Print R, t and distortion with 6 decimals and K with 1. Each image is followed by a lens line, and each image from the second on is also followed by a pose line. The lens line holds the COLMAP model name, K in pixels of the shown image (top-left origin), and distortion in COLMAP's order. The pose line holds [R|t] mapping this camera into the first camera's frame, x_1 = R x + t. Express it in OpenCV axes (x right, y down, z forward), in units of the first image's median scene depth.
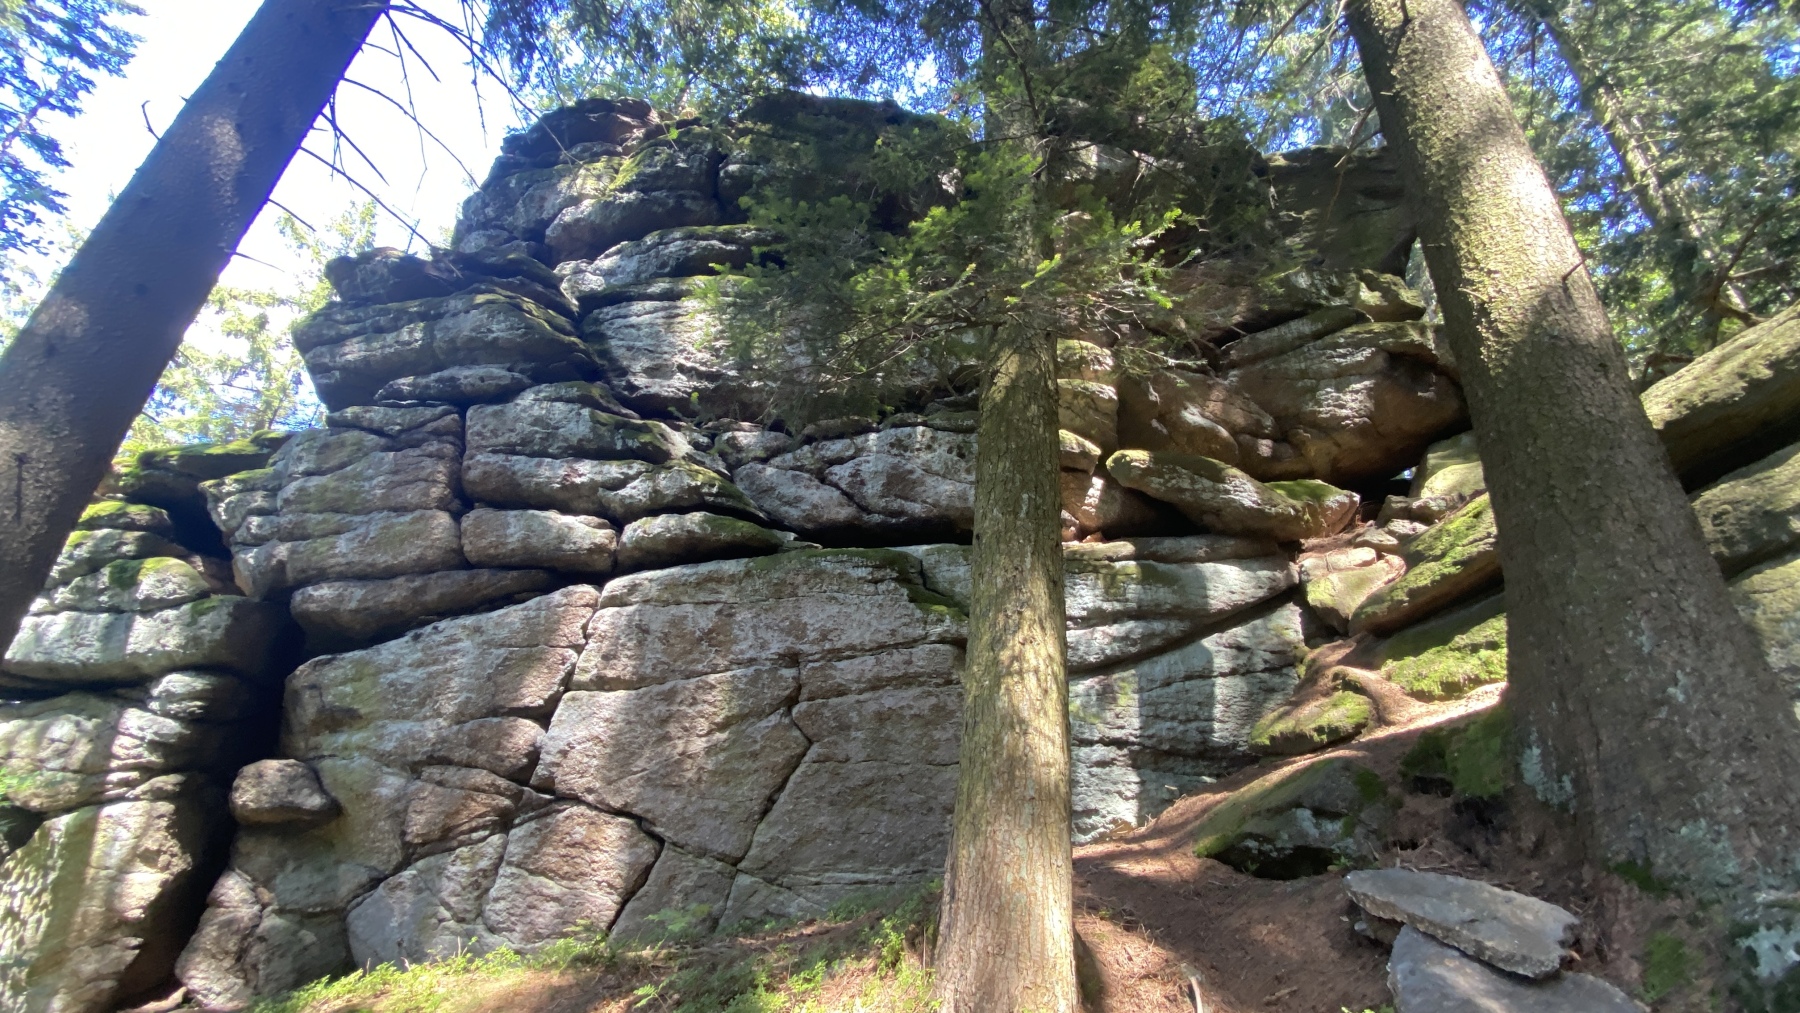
lens RADIAL K [[703.1, 0, 909.1], [0, 703.1, 503.9], [0, 0, 1]] dist [-0.018553, -0.006146]
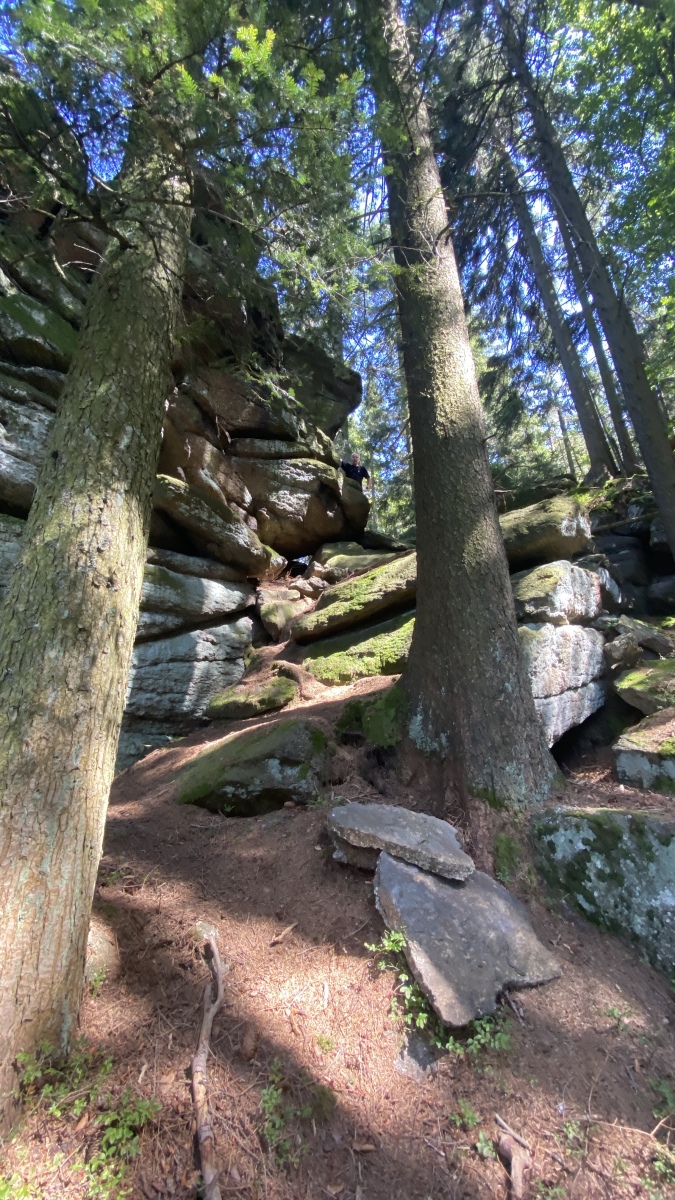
lens RADIAL K [[475.7, 0, 343.4], [0, 475.7, 591.0], [0, 0, 1]] dist [-0.006701, -0.006705]
pose [[0.706024, 0.177331, 0.685626, -0.006852], [-0.234229, 0.972128, -0.010235, 0.080088], [-0.668331, -0.153367, 0.727882, 0.228776]]
